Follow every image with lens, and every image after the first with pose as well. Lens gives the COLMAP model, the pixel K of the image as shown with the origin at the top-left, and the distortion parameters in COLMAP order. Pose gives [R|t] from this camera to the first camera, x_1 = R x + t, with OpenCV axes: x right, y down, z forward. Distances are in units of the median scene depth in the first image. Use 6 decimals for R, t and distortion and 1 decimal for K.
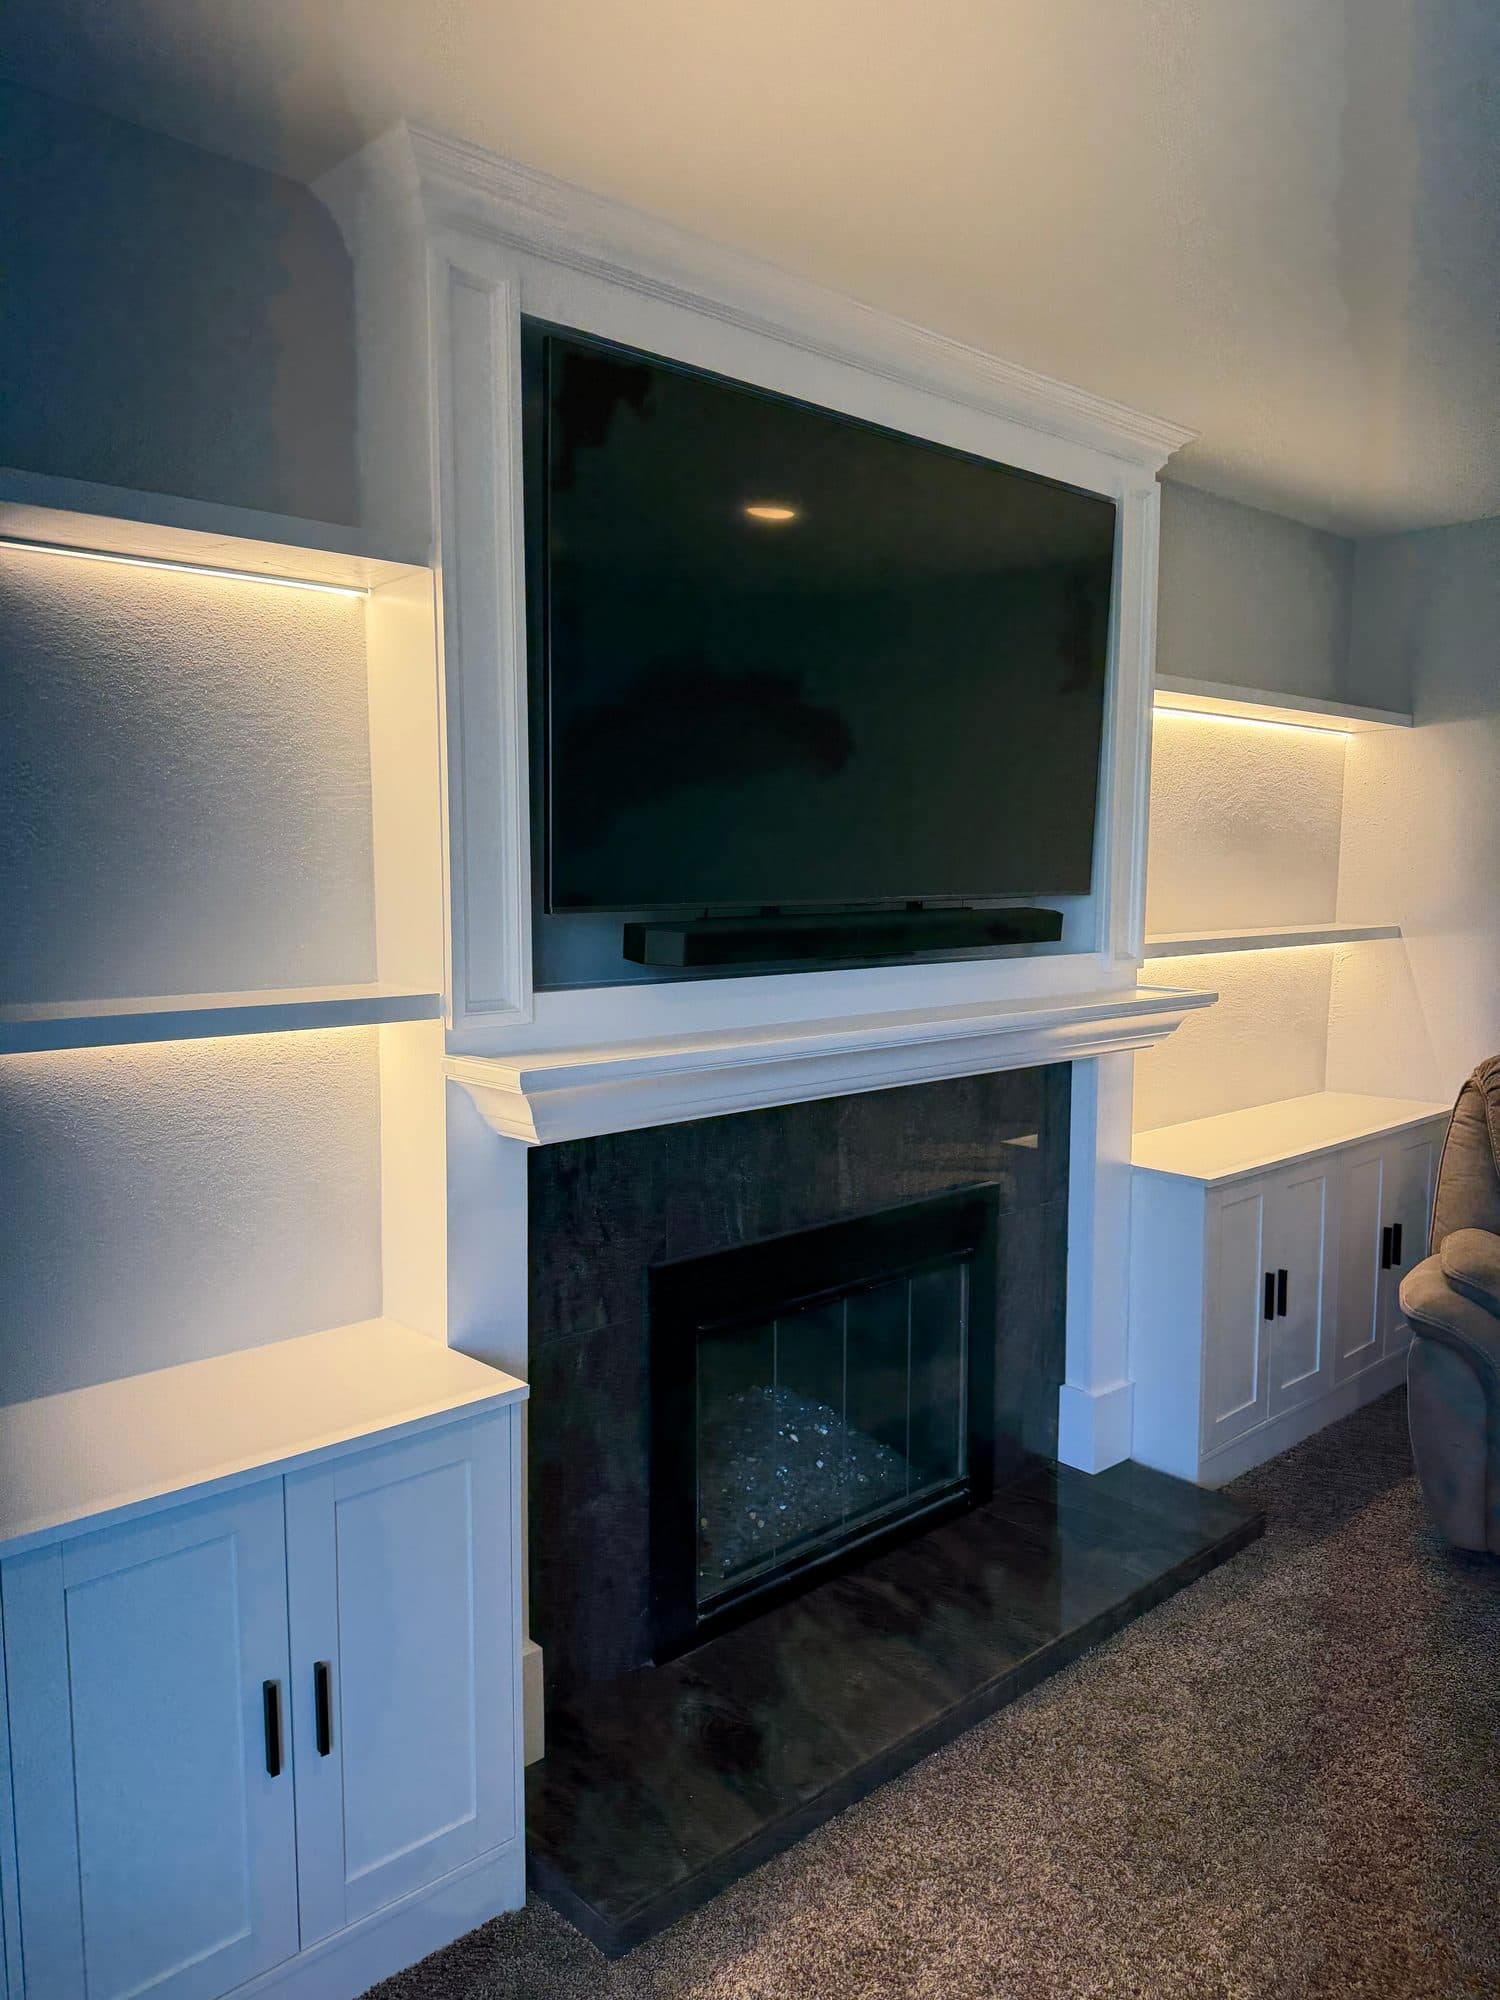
lens RADIAL K [[1420.3, 0, 766.4], [0, 1420.3, 1004.7], [0, 0, 1]] dist [0.063151, -0.081795]
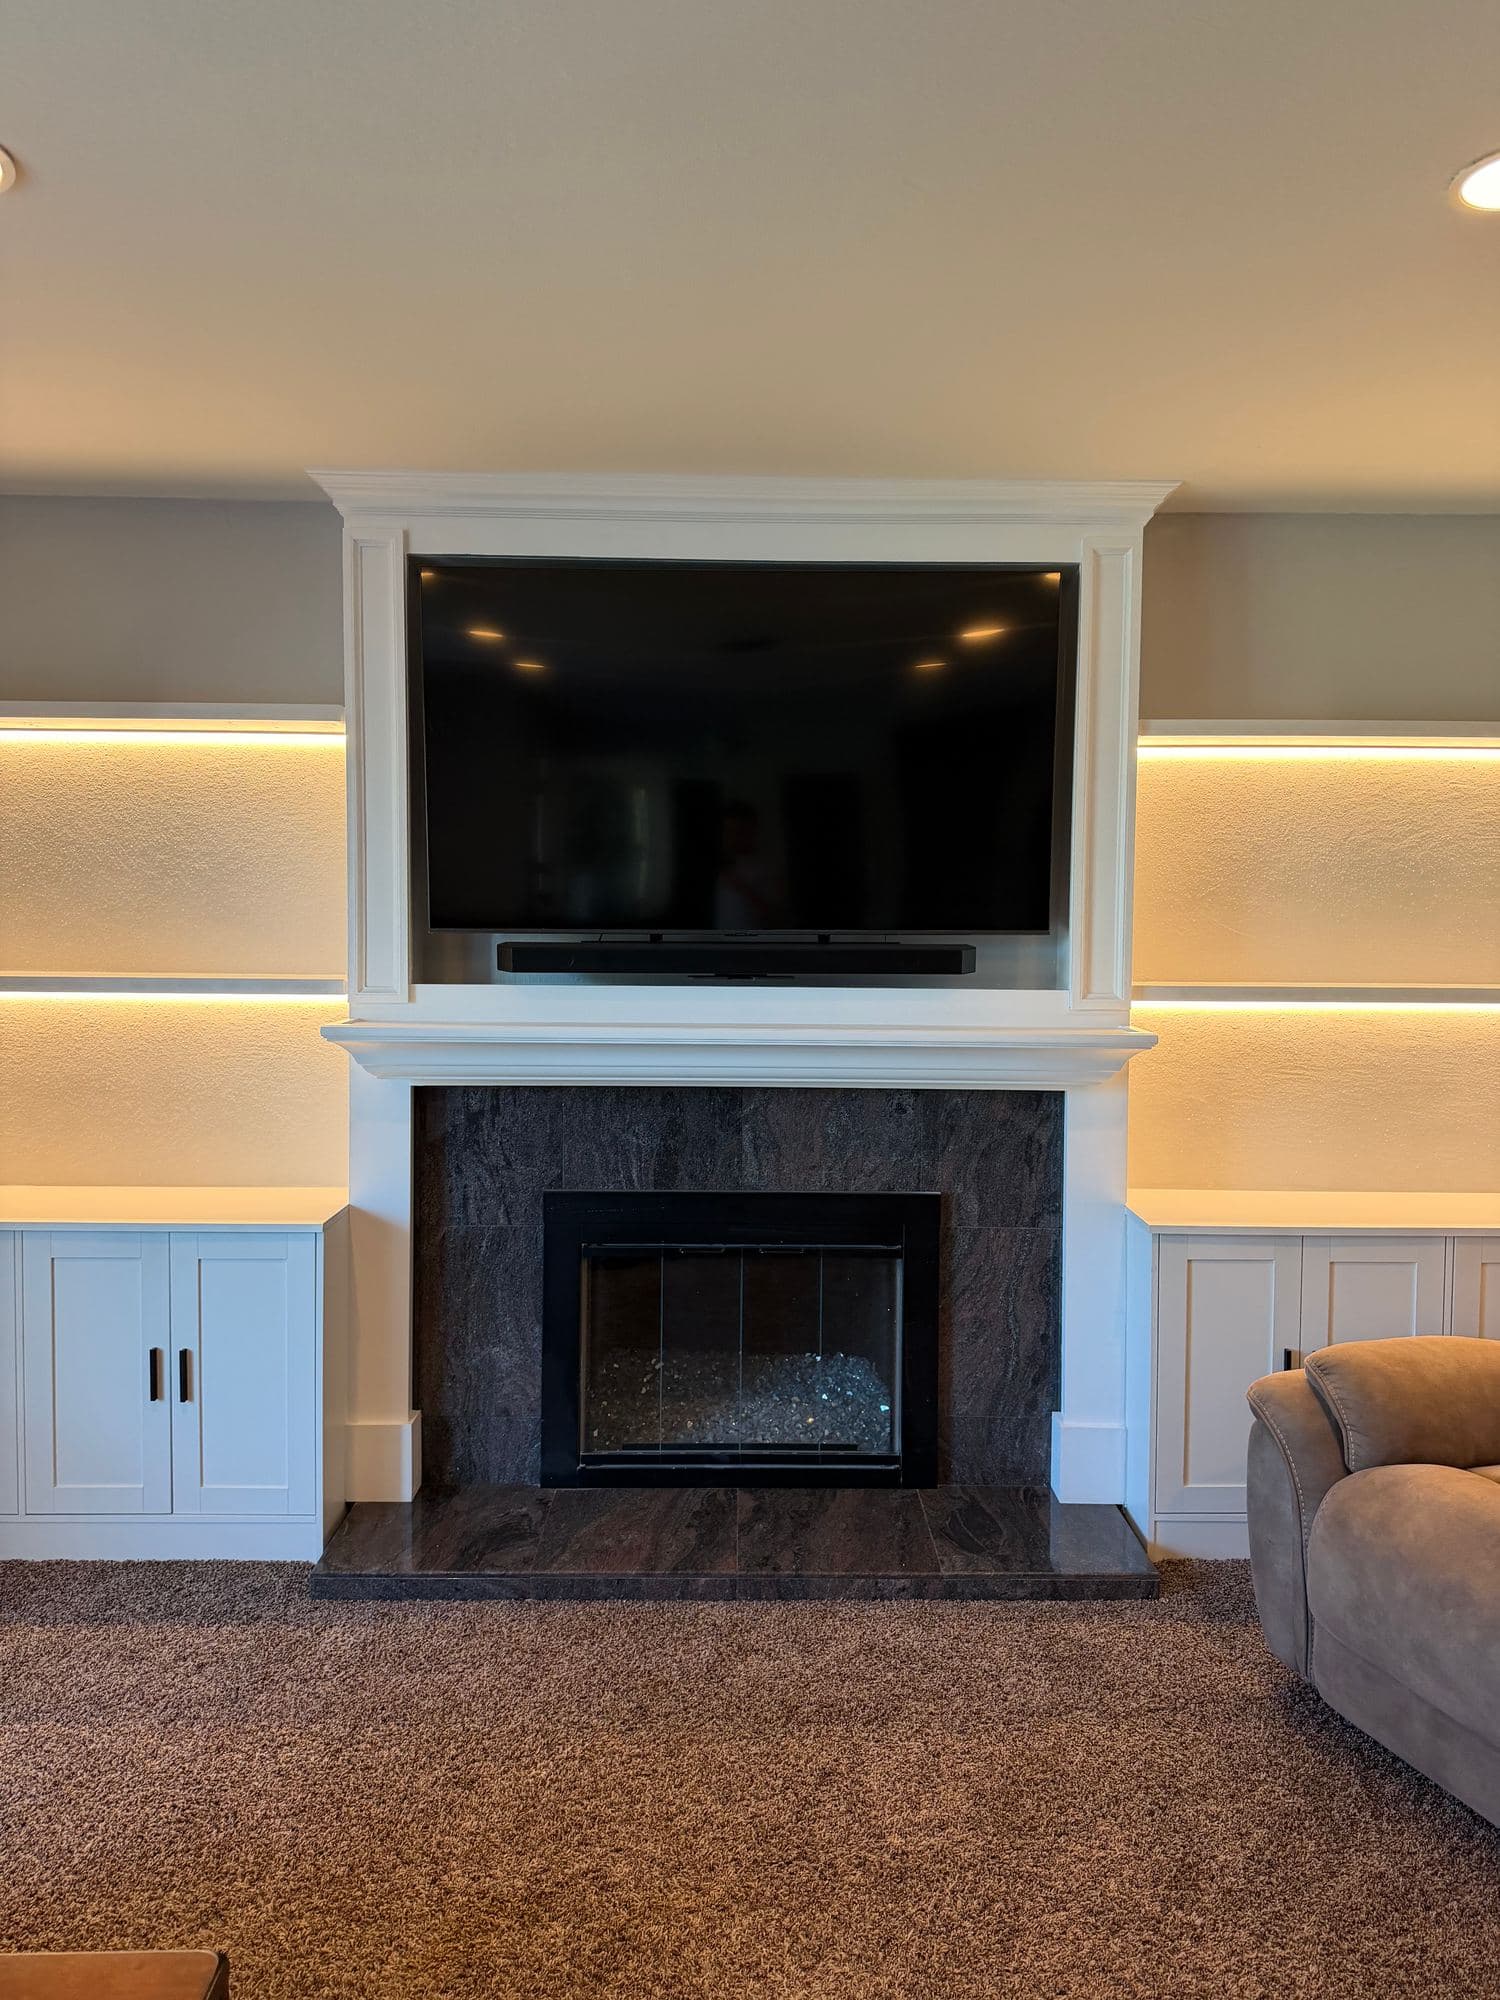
lens RADIAL K [[1427.1, 0, 758.6], [0, 1427.1, 981.3], [0, 0, 1]] dist [0.053675, -0.064757]
pose [[0.734335, 0.038202, -0.677711, 0.943472], [-0.074584, 0.996911, -0.024621, -0.000335], [0.674677, 0.068626, 0.734916, 0.098339]]
